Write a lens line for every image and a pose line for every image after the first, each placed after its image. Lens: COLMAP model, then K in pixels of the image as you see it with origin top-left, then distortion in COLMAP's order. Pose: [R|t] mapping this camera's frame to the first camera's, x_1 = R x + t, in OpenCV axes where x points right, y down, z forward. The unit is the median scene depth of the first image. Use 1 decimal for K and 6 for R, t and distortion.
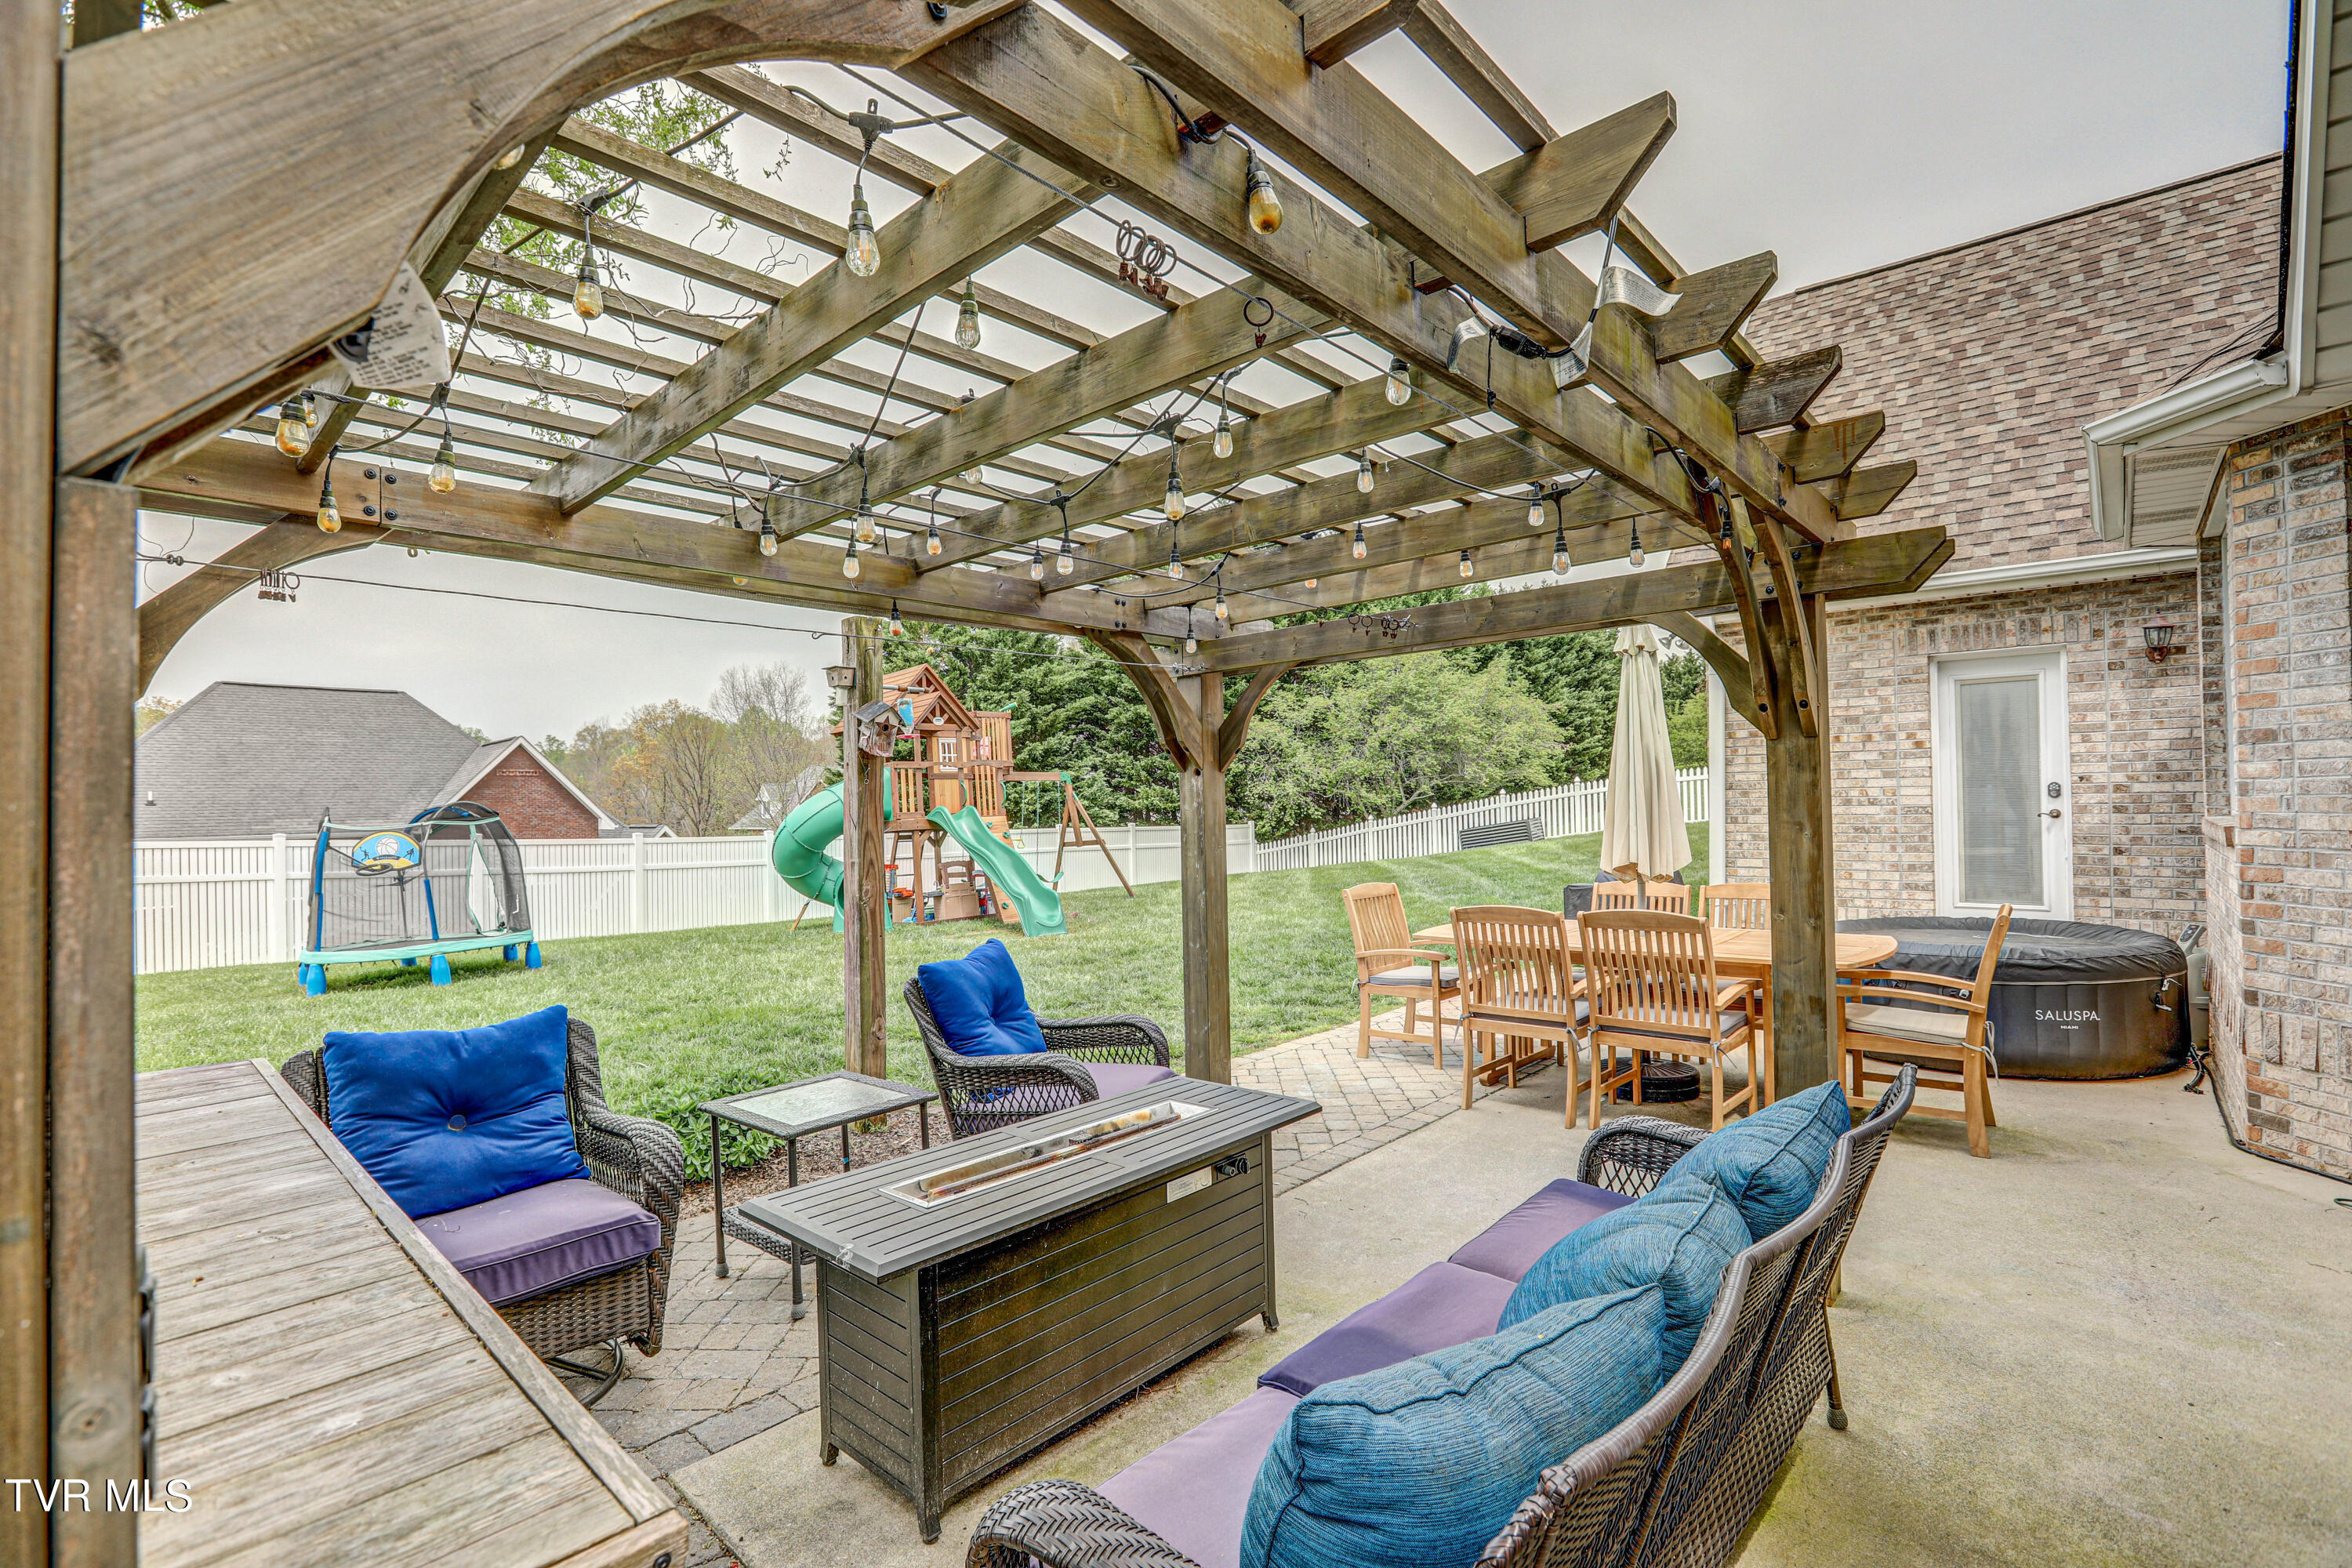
lens RADIAL K [[1073.2, 0, 1171.8], [0, 1073.2, 783.9], [0, 0, 1]] dist [-0.023284, 0.000918]
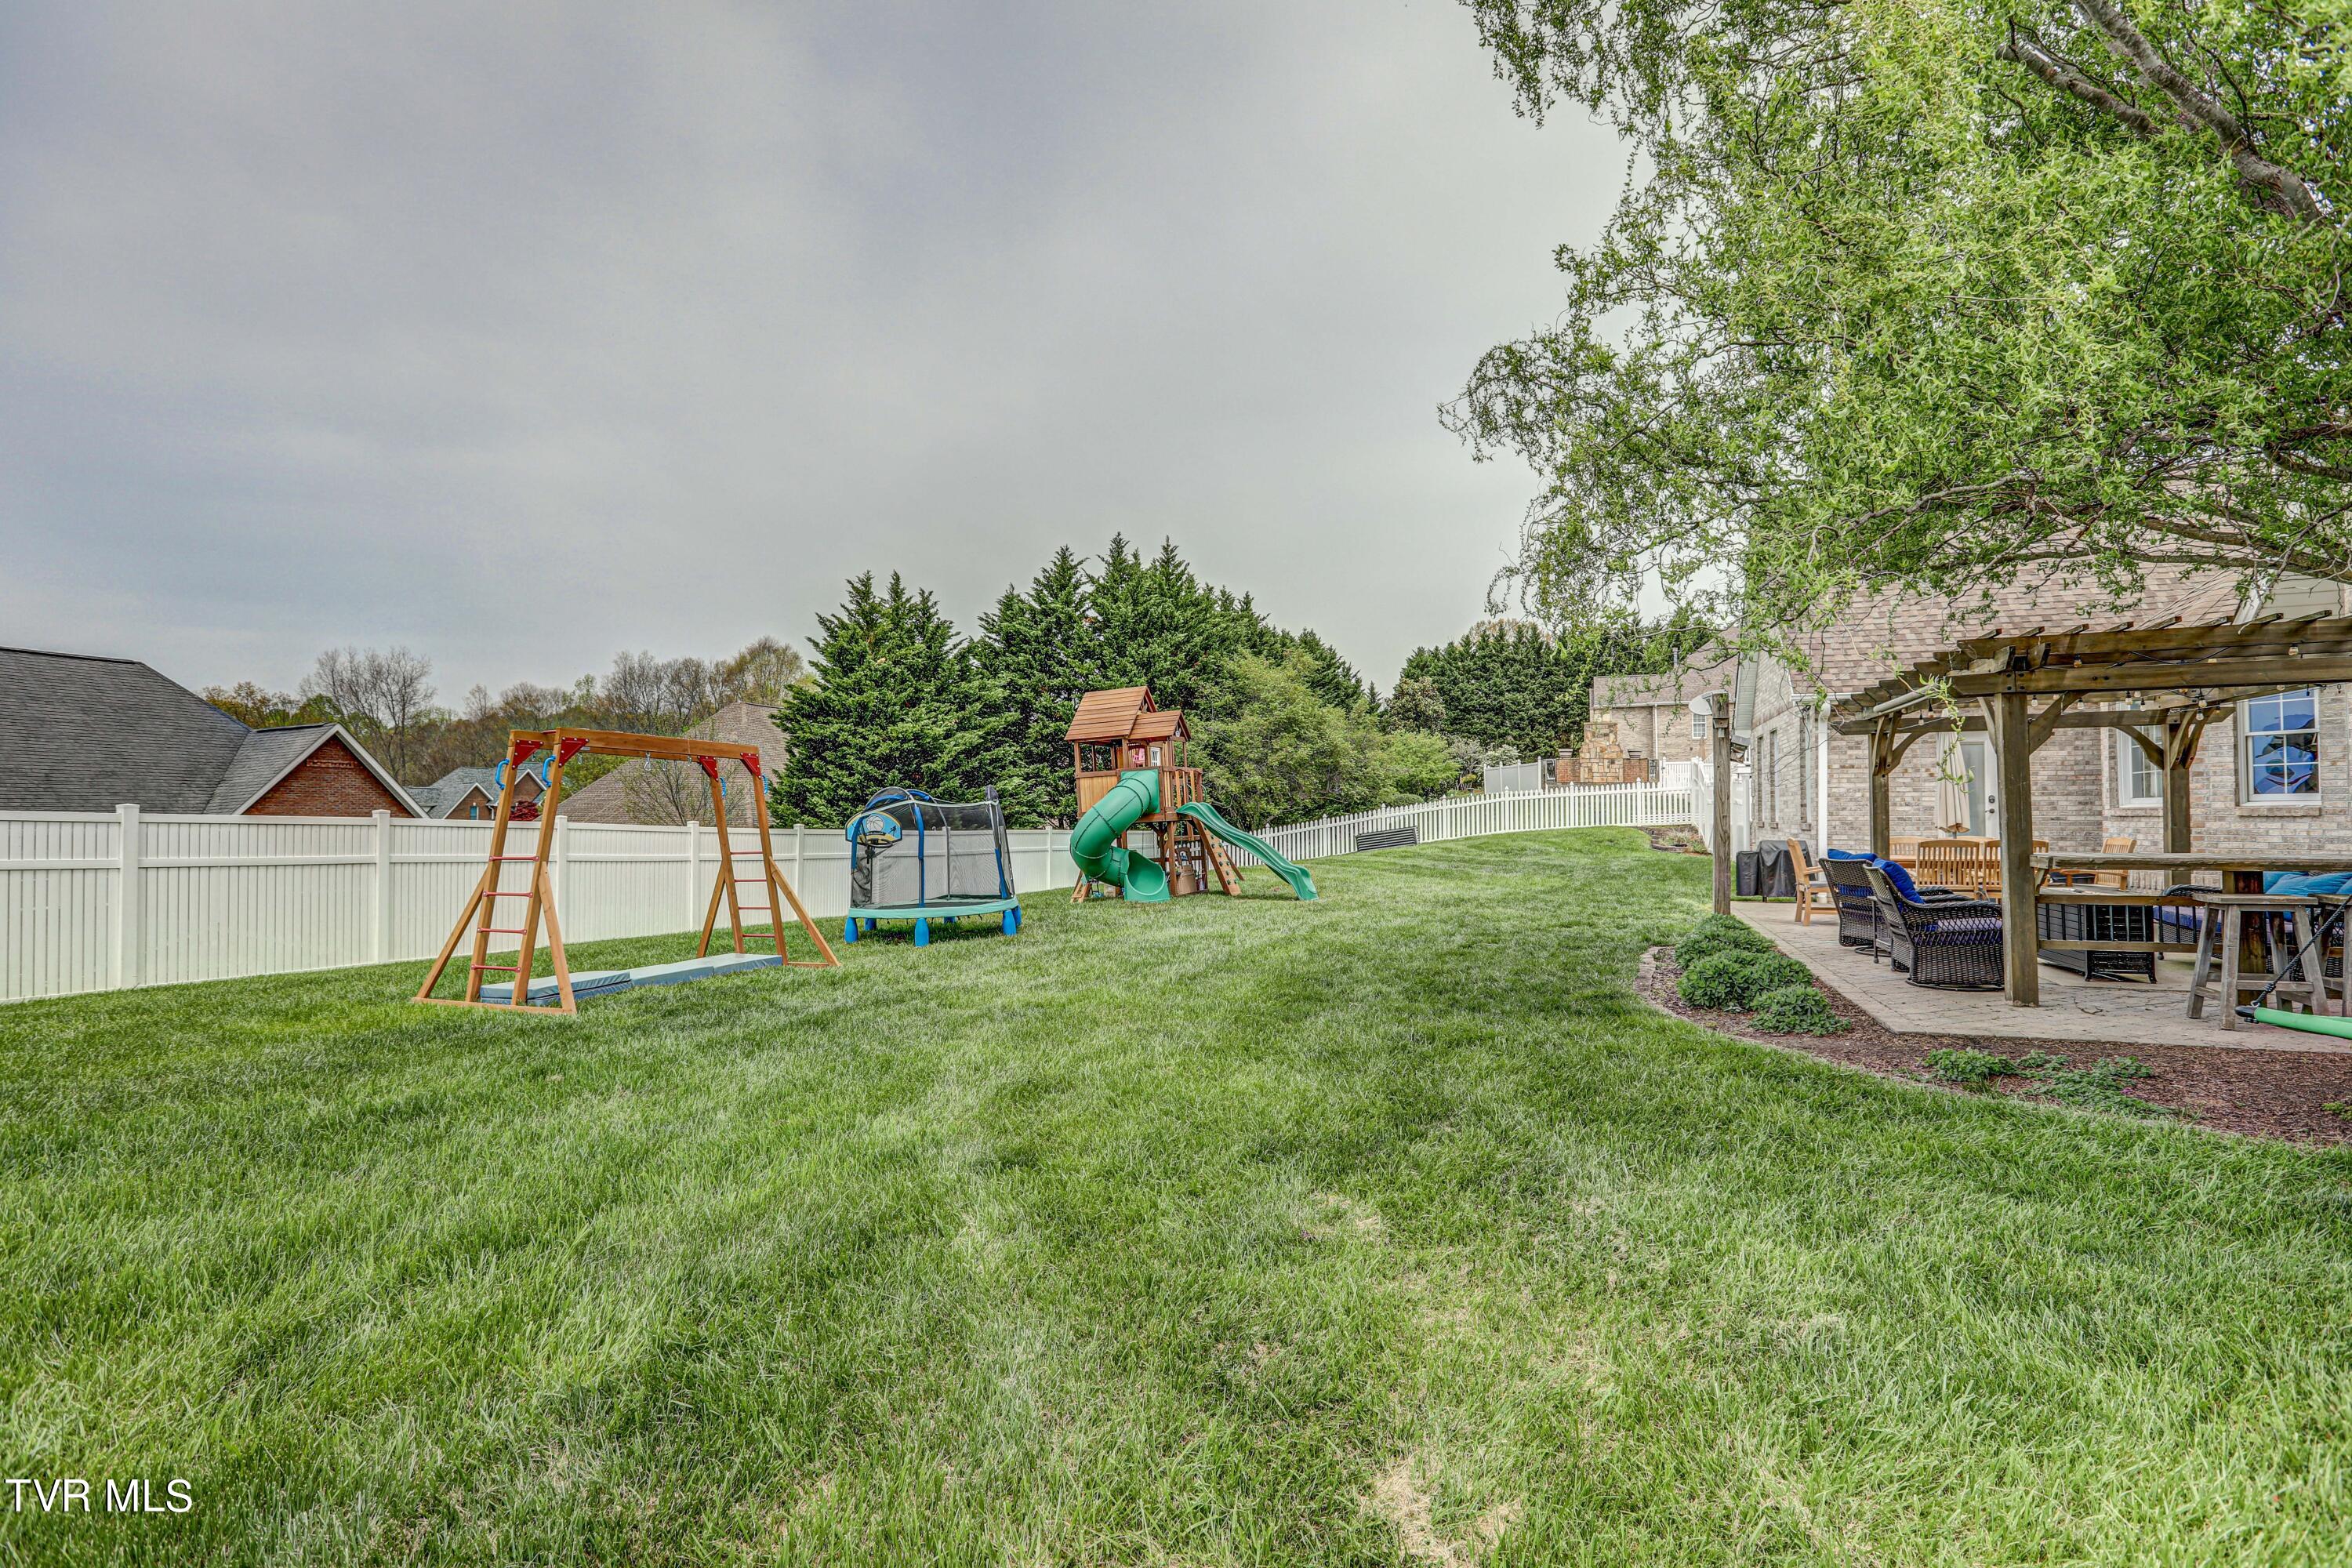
lens RADIAL K [[1073.2, 0, 1183.1], [0, 1073.2, 781.9], [0, 0, 1]] dist [-0.023284, 0.000918]
pose [[0.931683, 0.027190, 0.362254, -0.341680], [-0.020085, 0.999525, -0.023367, 0.012916], [-0.362717, 0.014495, 0.931787, -0.083841]]
